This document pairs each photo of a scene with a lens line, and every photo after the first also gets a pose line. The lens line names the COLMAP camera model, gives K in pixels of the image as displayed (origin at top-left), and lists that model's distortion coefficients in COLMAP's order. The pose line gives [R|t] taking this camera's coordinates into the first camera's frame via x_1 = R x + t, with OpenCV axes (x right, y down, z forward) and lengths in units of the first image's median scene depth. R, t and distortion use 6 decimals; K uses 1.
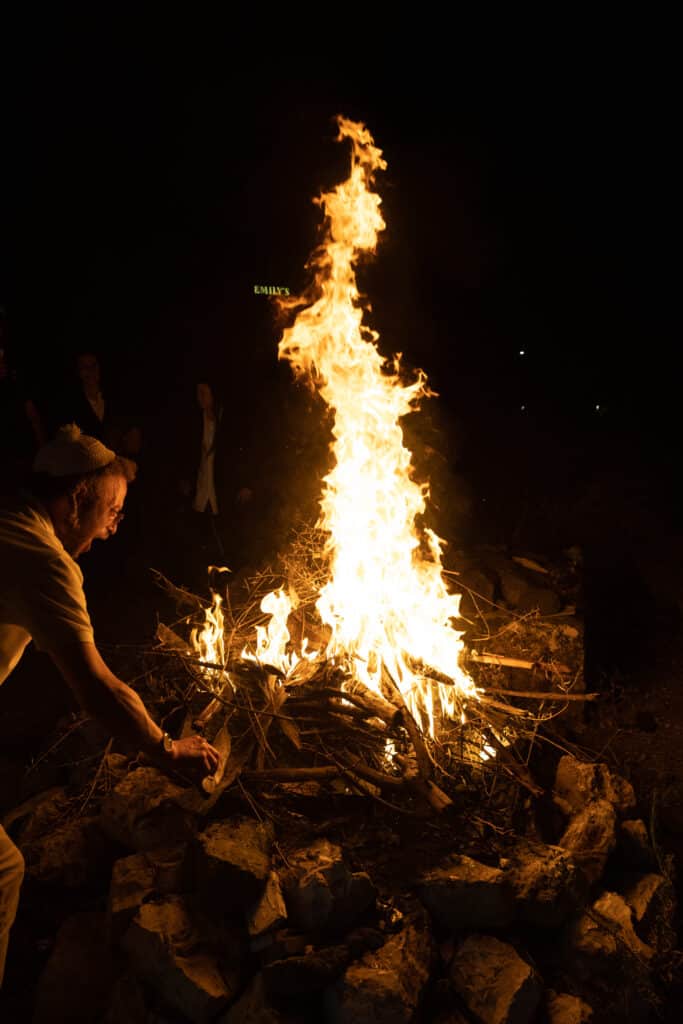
lens RADIAL K [[696.8, 0, 341.5], [0, 696.8, 512.0], [0, 0, 1]] dist [-0.007176, 0.004912]
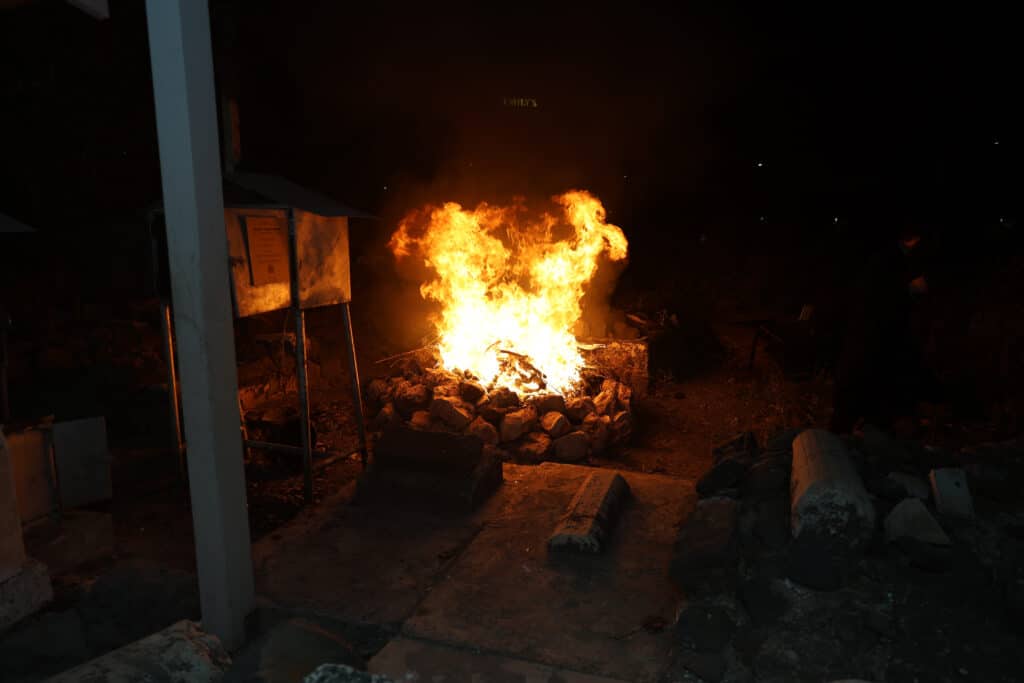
lens RADIAL K [[683.7, 0, 508.3], [0, 683.7, 342.1], [0, 0, 1]] dist [-0.004769, 0.003986]
pose [[0.993570, 0.036515, -0.107166, 0.244356], [-0.032480, 0.998705, 0.039157, 0.142632], [0.108457, -0.035424, 0.993470, -1.518888]]
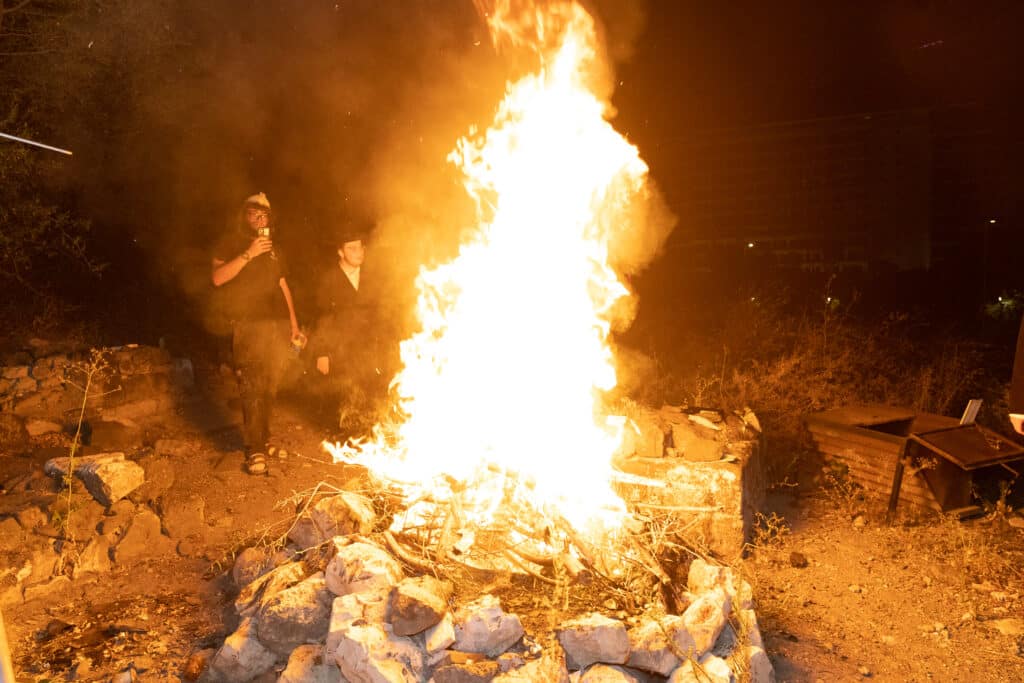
lens RADIAL K [[674.2, 0, 509.6], [0, 674.2, 339.6], [0, 0, 1]] dist [0.014165, 0.001292]
pose [[0.995294, 0.021949, -0.094384, 0.103138], [-0.029800, 0.996138, -0.082586, 0.077221], [0.092207, 0.085010, 0.992104, -0.258077]]
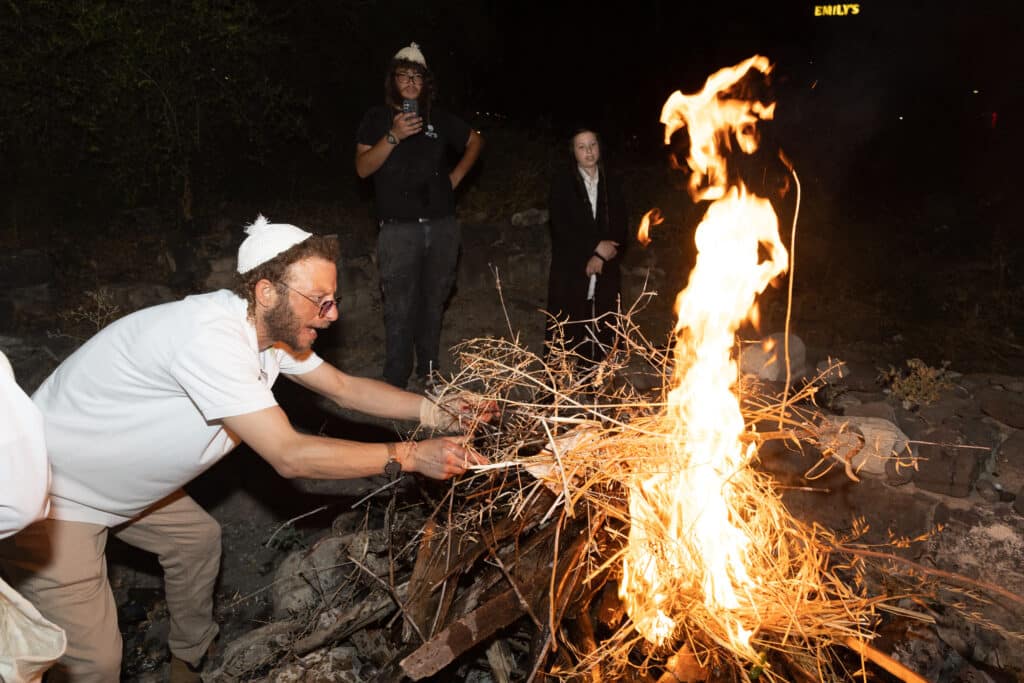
lens RADIAL K [[670.9, 0, 508.9], [0, 670.9, 342.3], [0, 0, 1]] dist [0.007685, 0.001486]
pose [[0.866540, 0.121776, -0.484024, 0.216875], [-0.056517, 0.987482, 0.147260, -0.105747], [0.495897, -0.100251, 0.862575, 0.437836]]
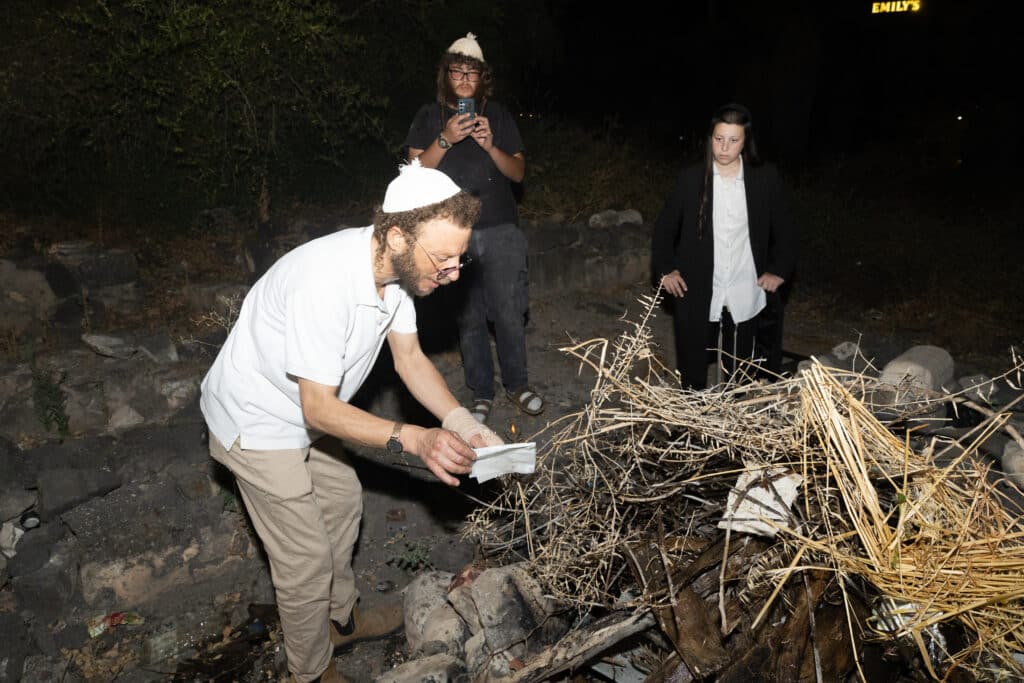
lens RADIAL K [[668.3, 0, 509.3], [0, 668.3, 342.8], [0, 0, 1]] dist [0.006444, 0.001340]
pose [[0.834581, 0.134105, -0.534313, 0.031796], [-0.062401, 0.986688, 0.150177, -0.098303], [0.547340, -0.091993, 0.831839, 0.425821]]
